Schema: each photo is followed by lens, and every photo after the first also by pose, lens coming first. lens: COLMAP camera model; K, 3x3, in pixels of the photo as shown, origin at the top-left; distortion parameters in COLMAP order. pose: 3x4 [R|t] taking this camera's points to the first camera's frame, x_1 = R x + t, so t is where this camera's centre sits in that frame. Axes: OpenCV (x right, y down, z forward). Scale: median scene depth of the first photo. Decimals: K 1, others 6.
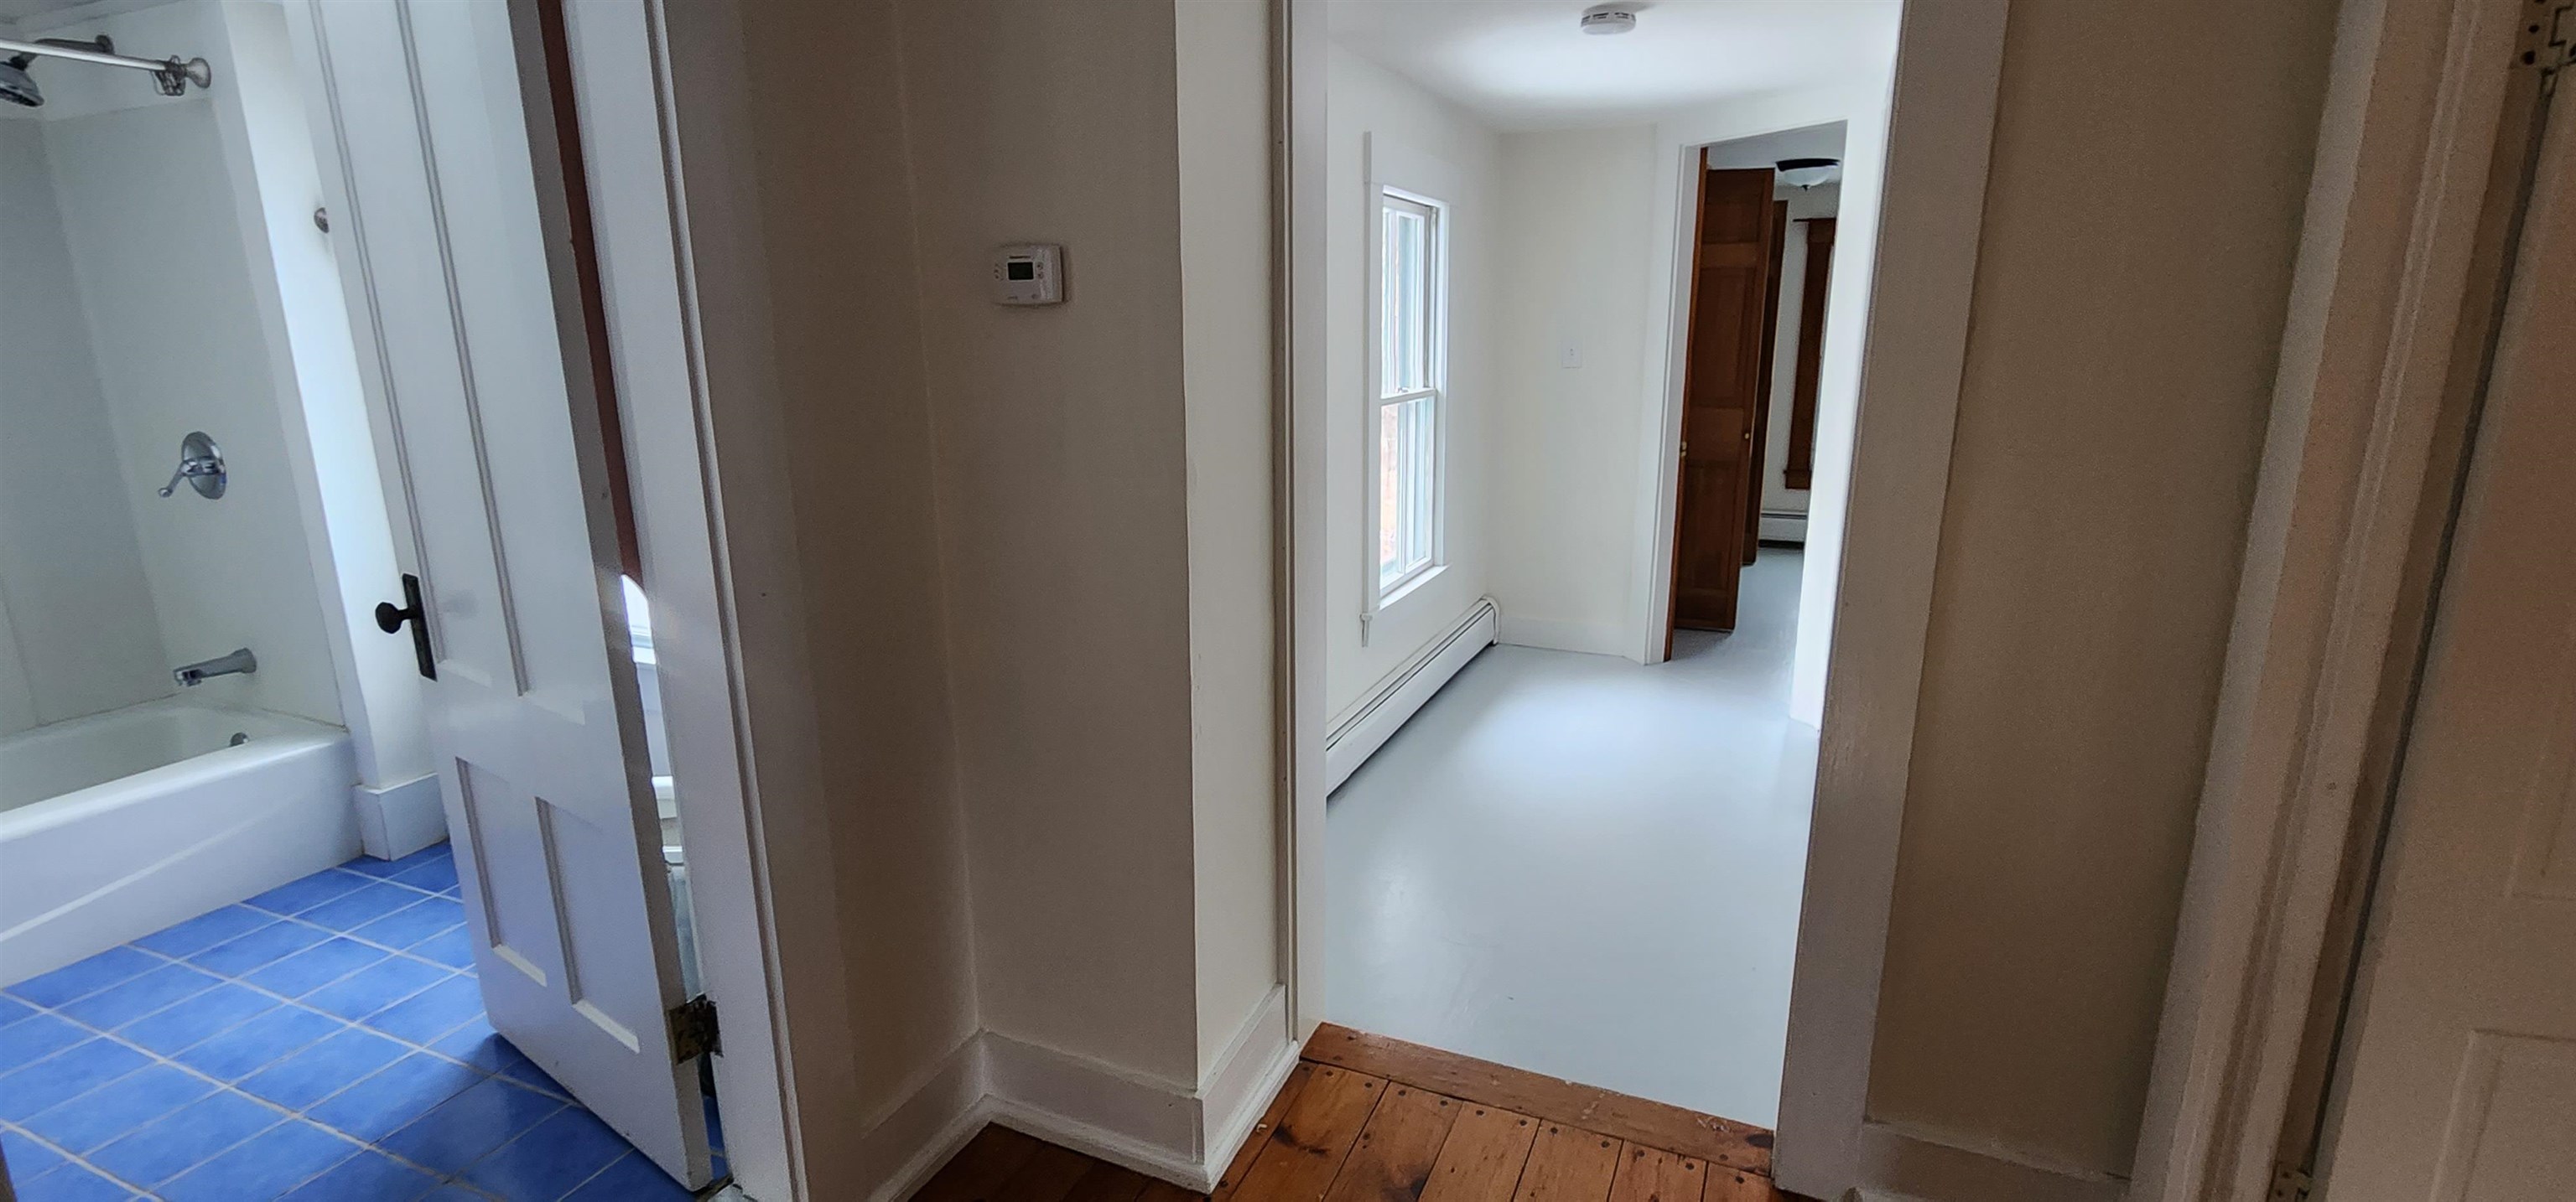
lens RADIAL K [[1193.6, 0, 1276.8], [0, 1193.6, 602.2], [0, 0, 1]] dist [0.005115, 0.001382]
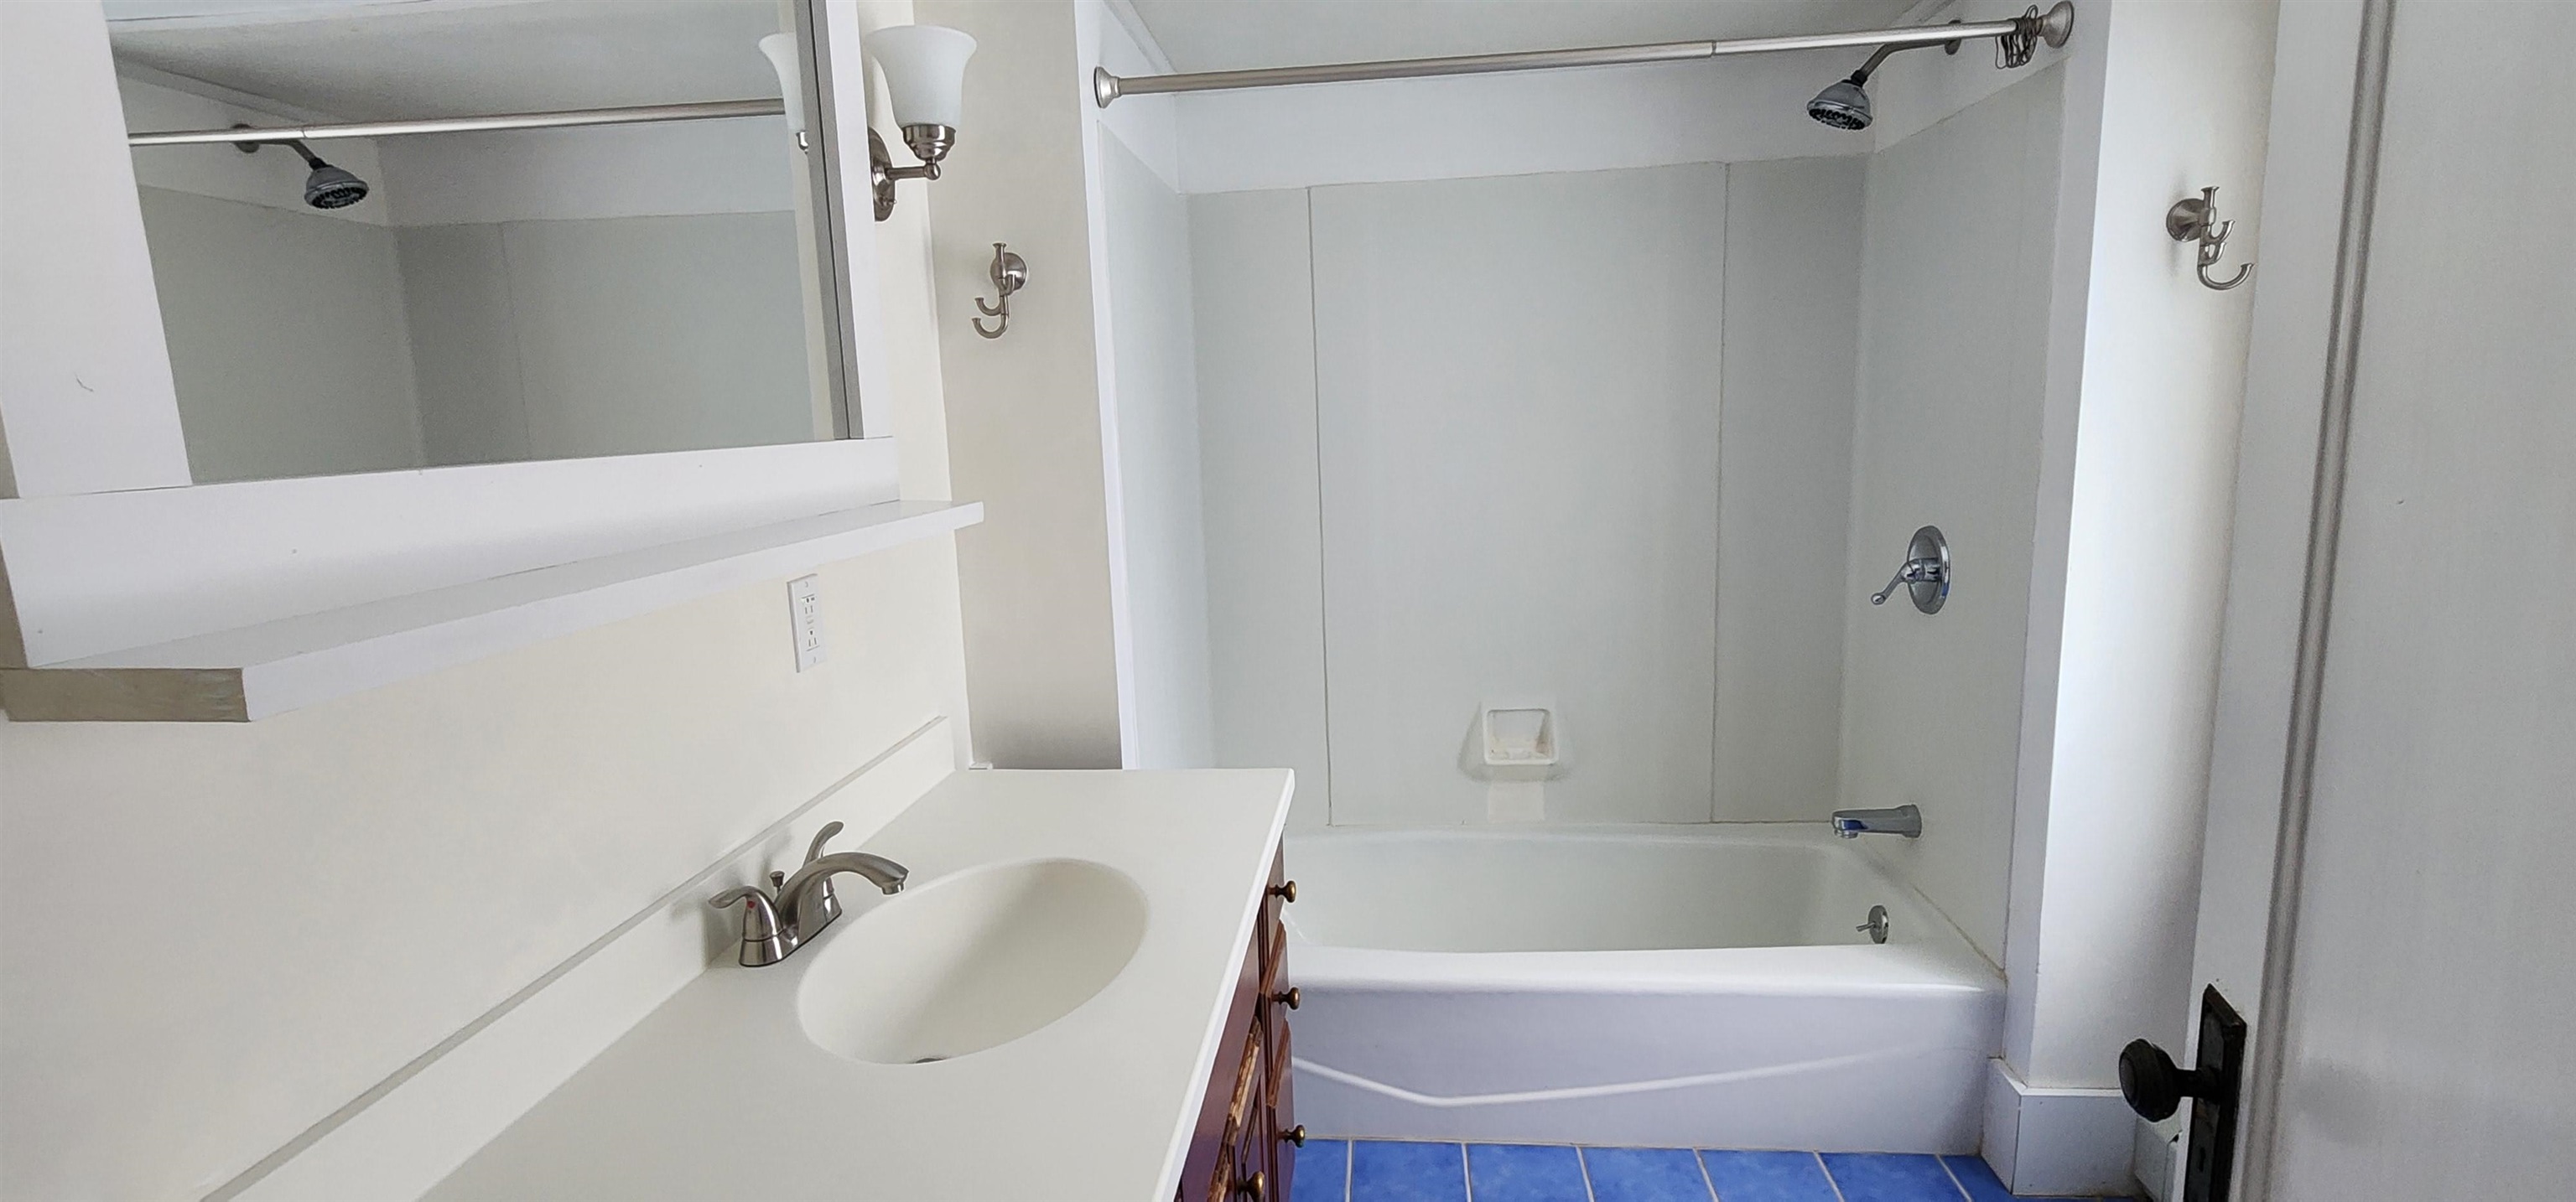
lens RADIAL K [[1193.6, 0, 1276.8], [0, 1193.6, 602.2], [0, 0, 1]] dist [0.005115, 0.001382]
pose [[0.317299, 0.153460, -0.935827, -0.308511], [-0.195645, 0.976184, 0.093743, -0.085148], [0.927925, 0.153345, 0.339766, 0.358900]]
